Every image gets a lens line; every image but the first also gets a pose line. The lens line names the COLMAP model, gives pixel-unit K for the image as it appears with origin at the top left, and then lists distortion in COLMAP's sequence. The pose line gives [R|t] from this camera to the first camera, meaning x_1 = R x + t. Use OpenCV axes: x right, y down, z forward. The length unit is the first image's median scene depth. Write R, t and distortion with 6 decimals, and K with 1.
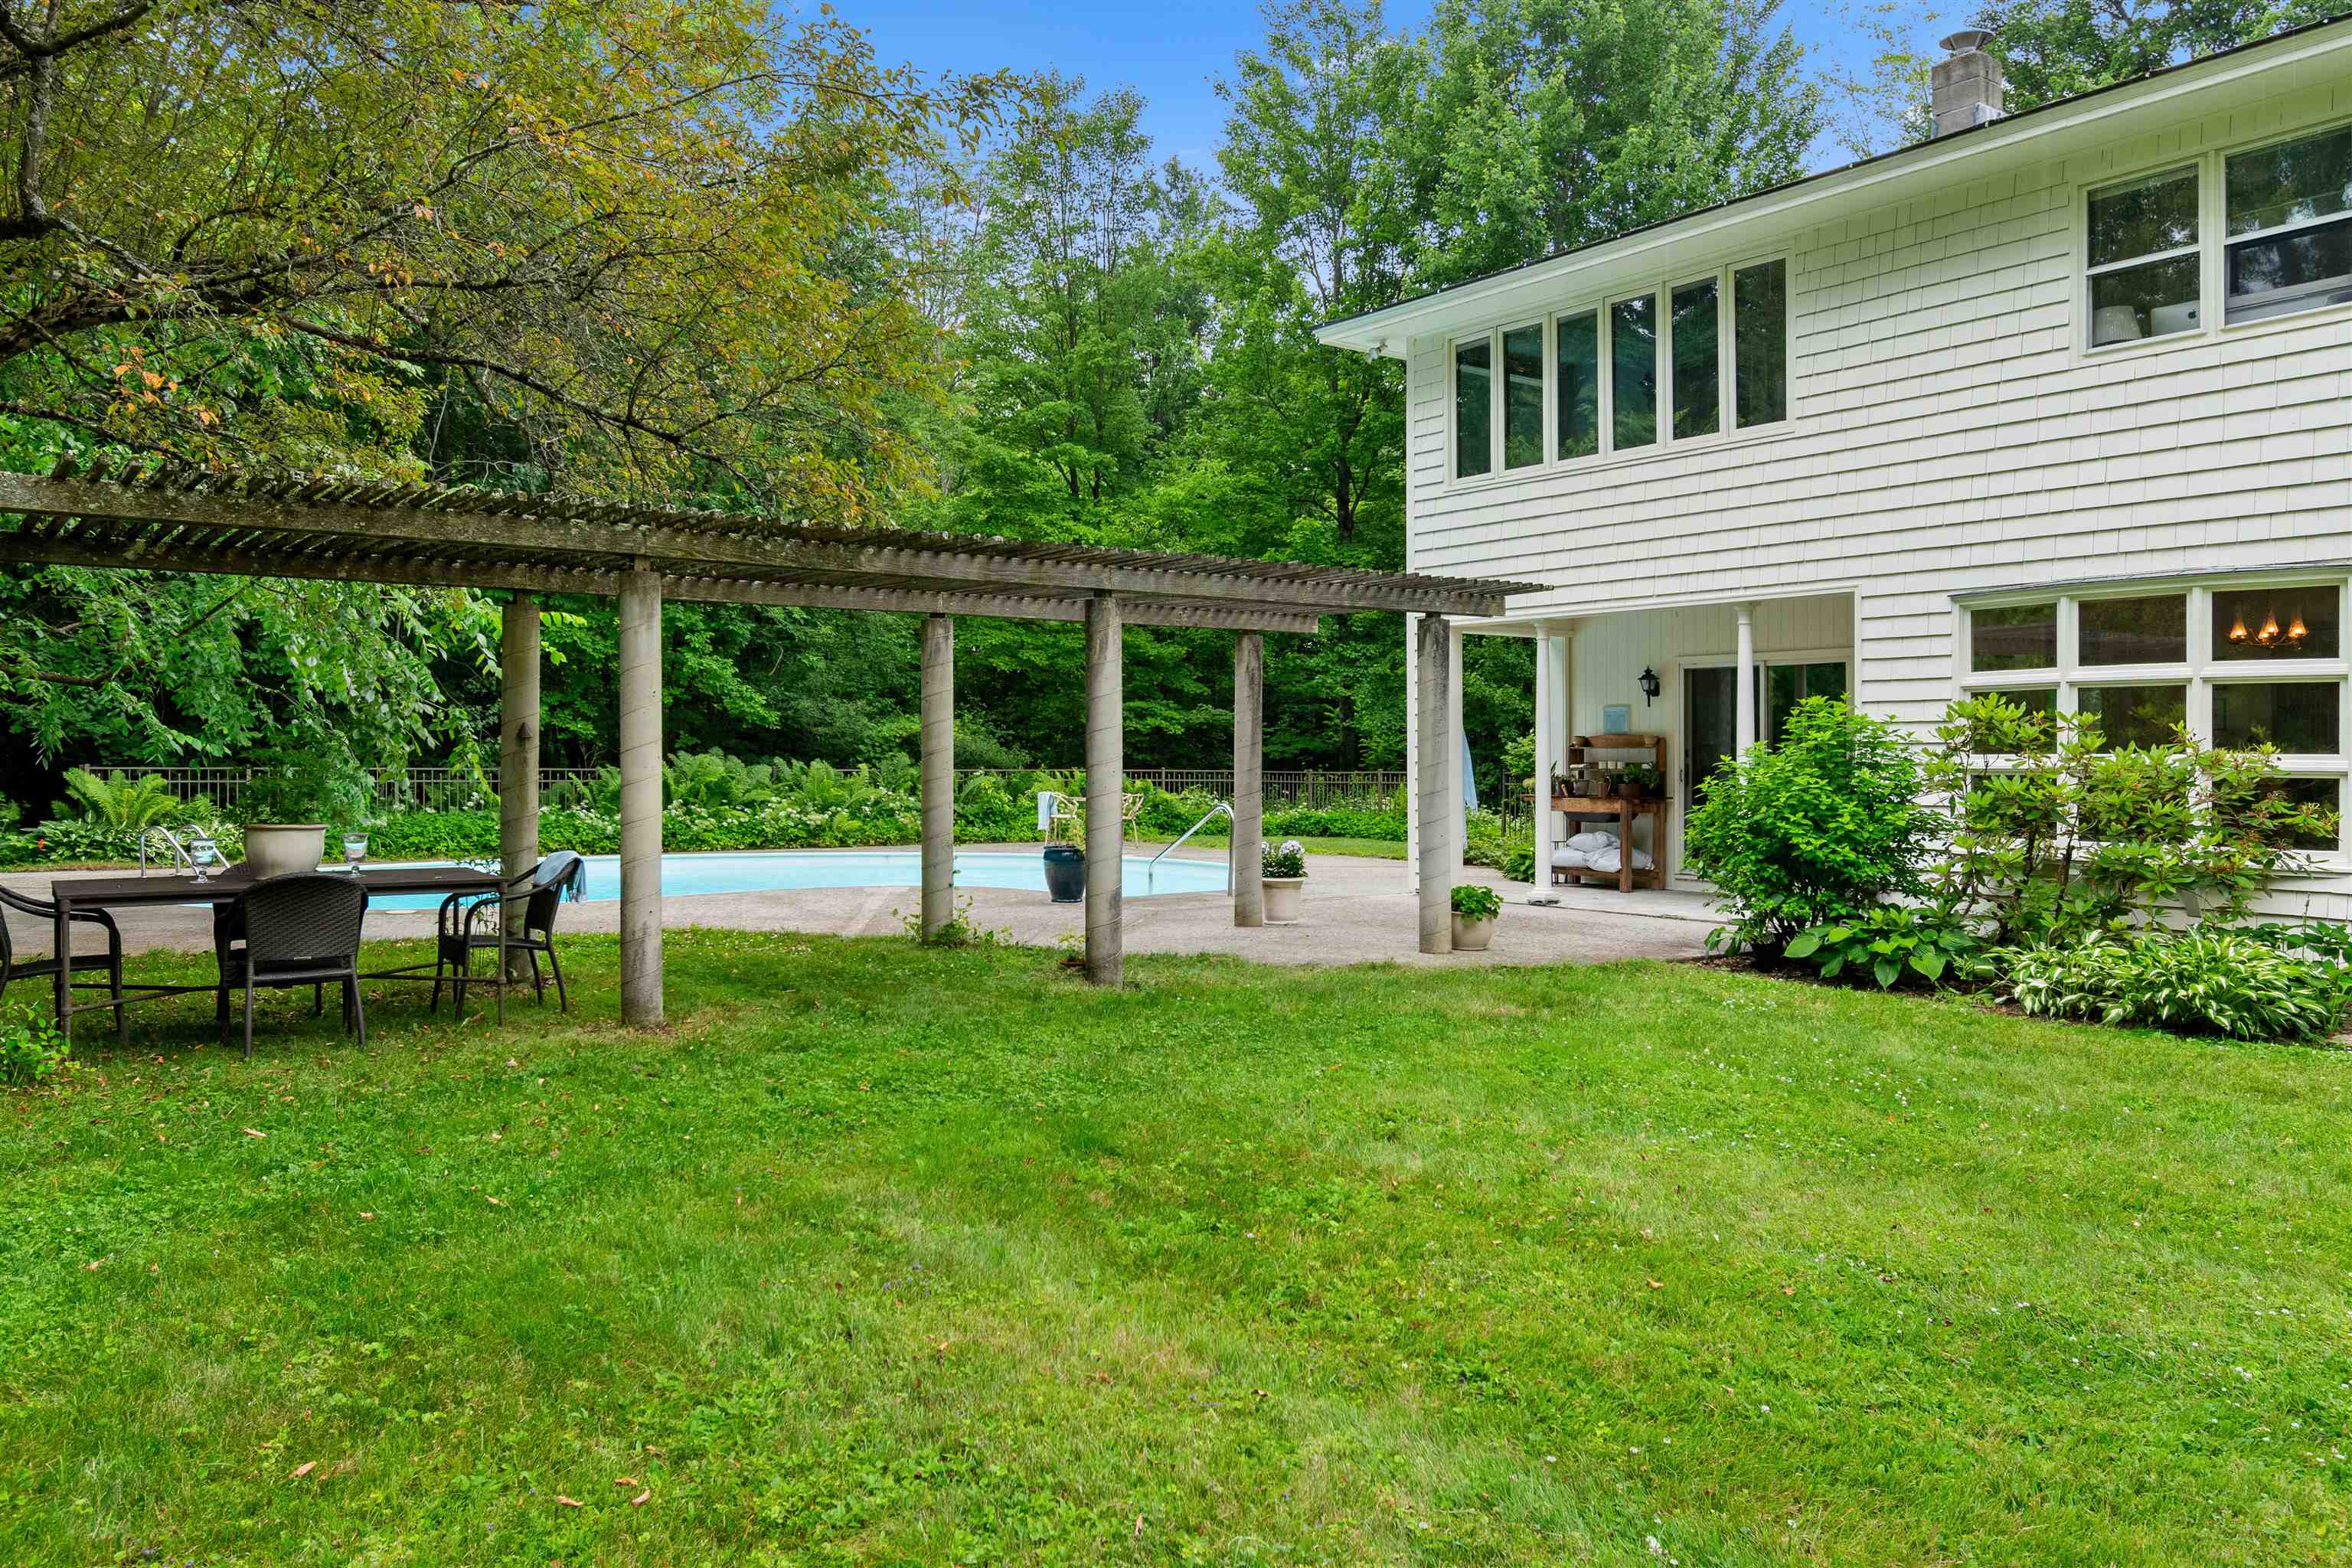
lens RADIAL K [[1692.7, 0, 1179.5], [0, 1692.7, 770.4], [0, 0, 1]] dist [0.003499, -0.001558]
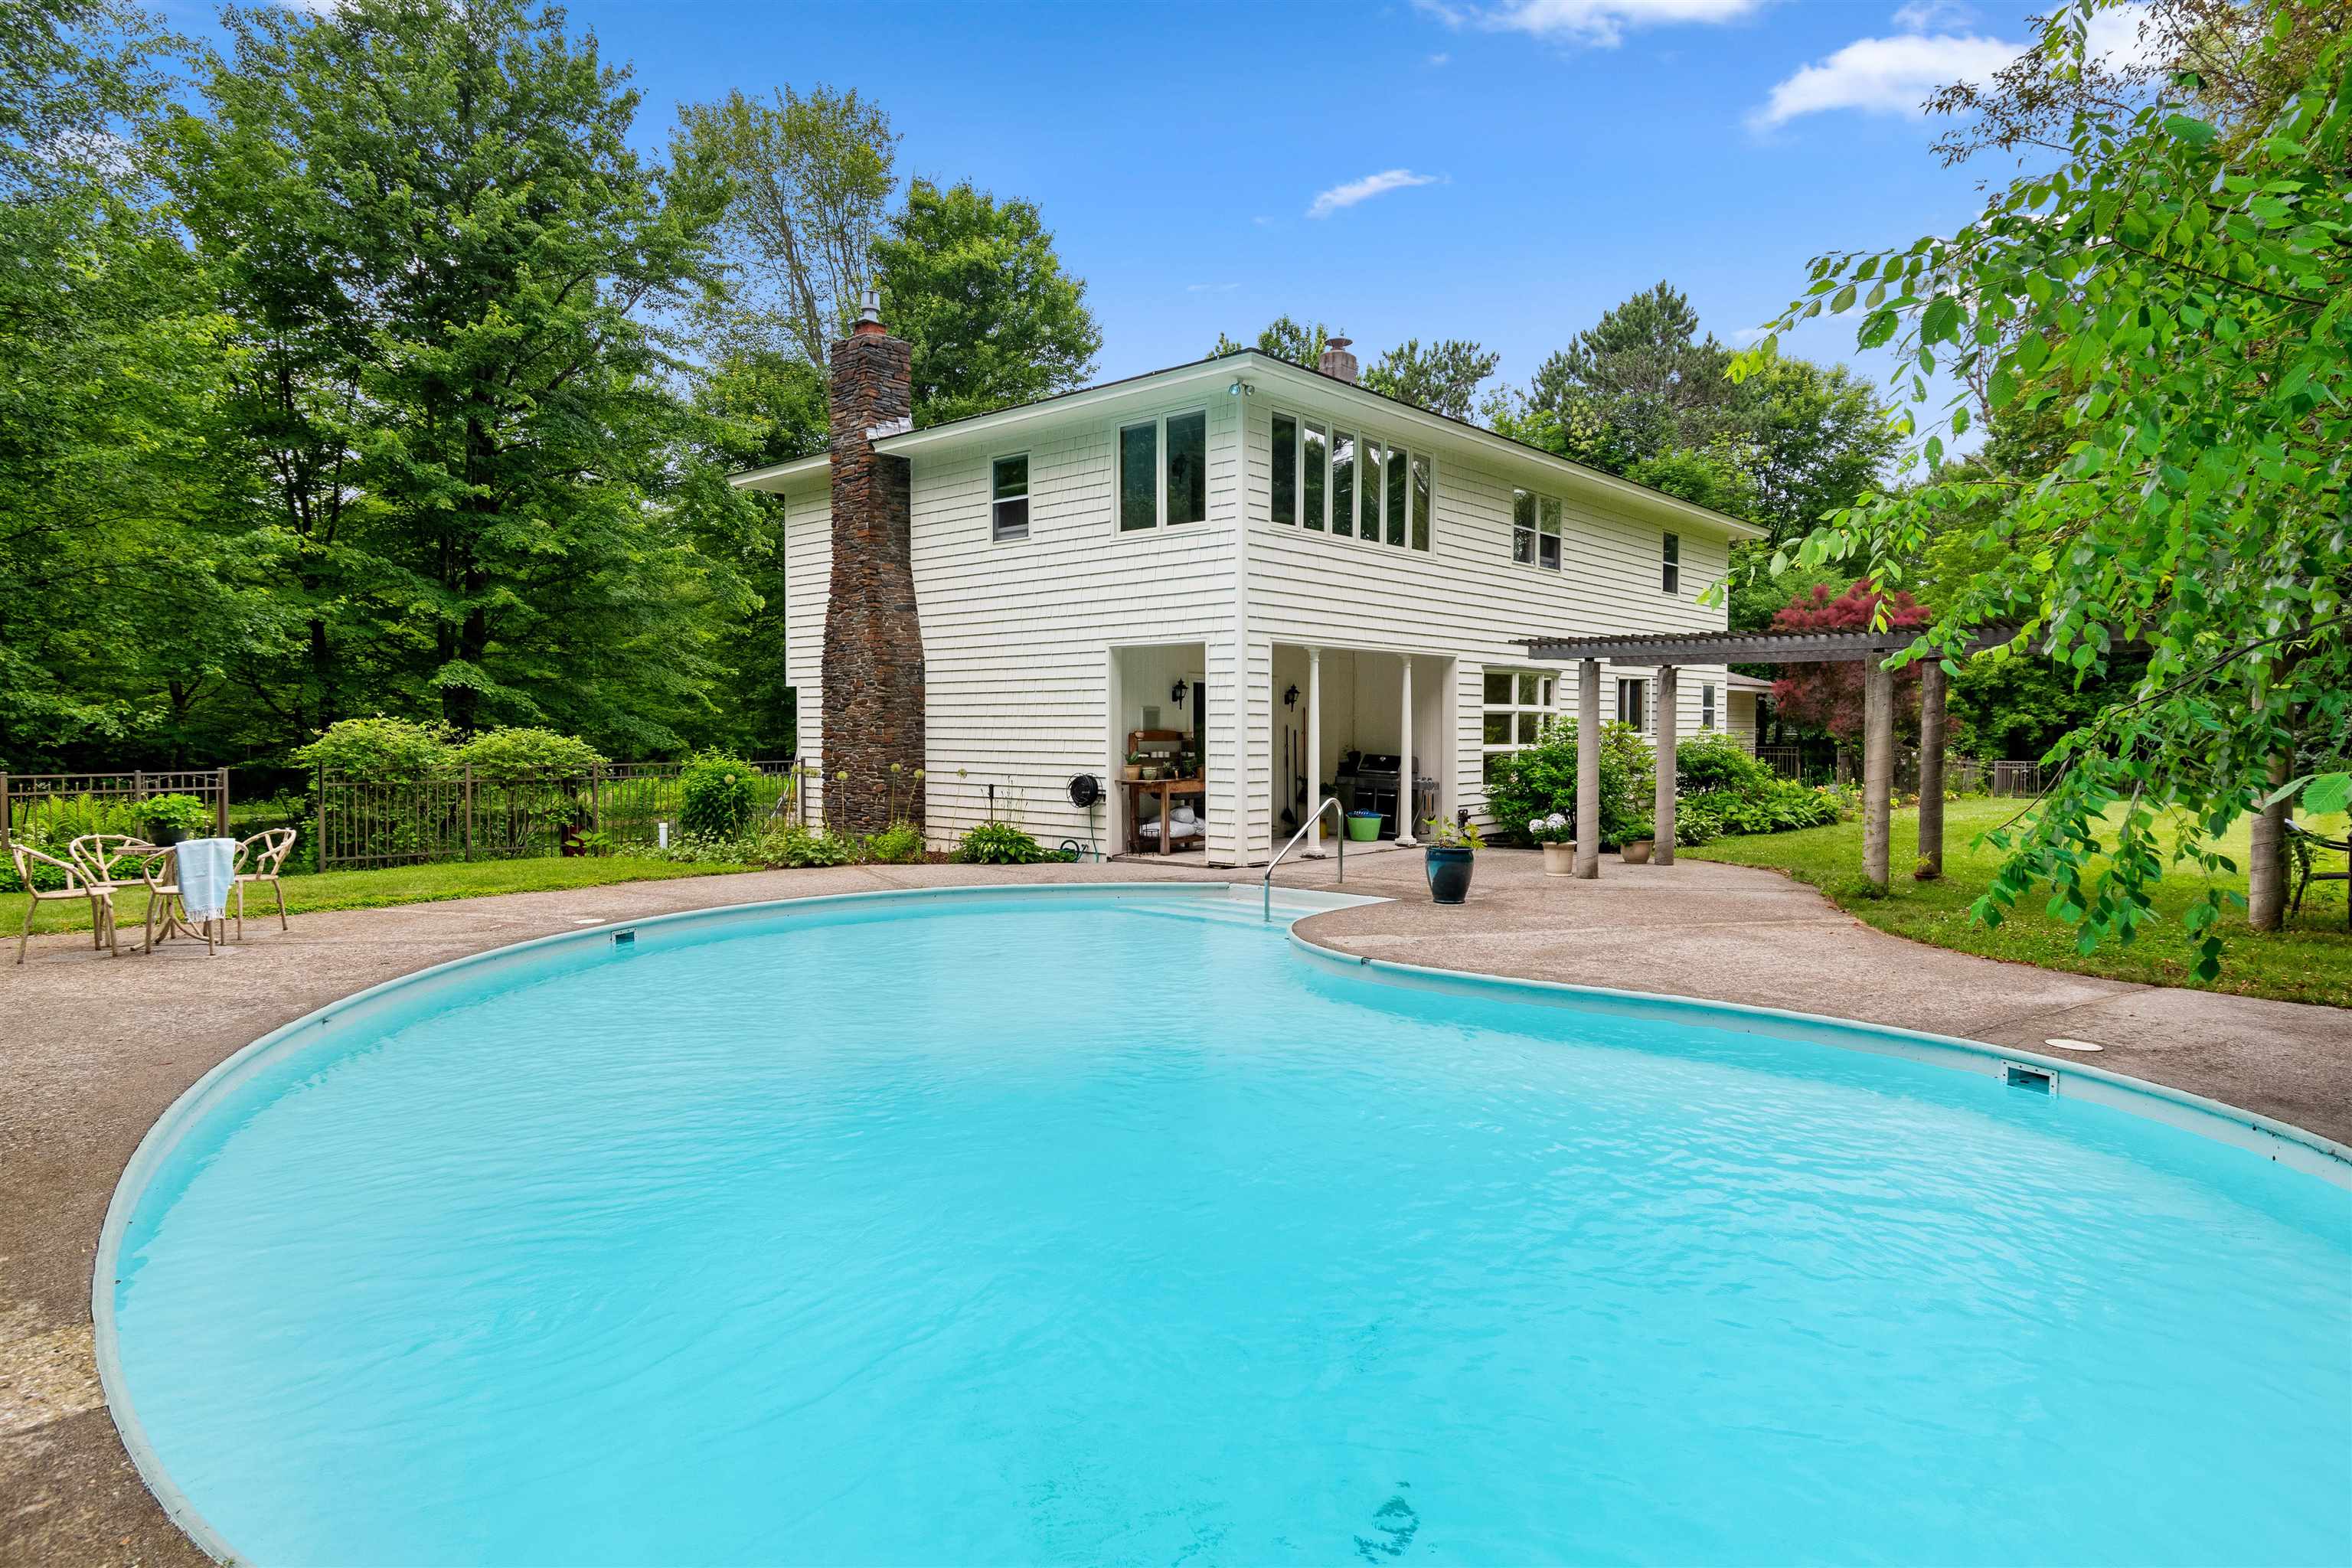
lens RADIAL K [[1309.6, 0, 1180.8], [0, 1309.6, 760.3], [0, 0, 1]] dist [0.003621, -0.006497]
pose [[-0.200873, -0.021009, 0.979392, -0.873419], [0.009684, 0.999679, 0.023431, -0.026750], [-0.979569, 0.014191, -0.200605, 1.456893]]
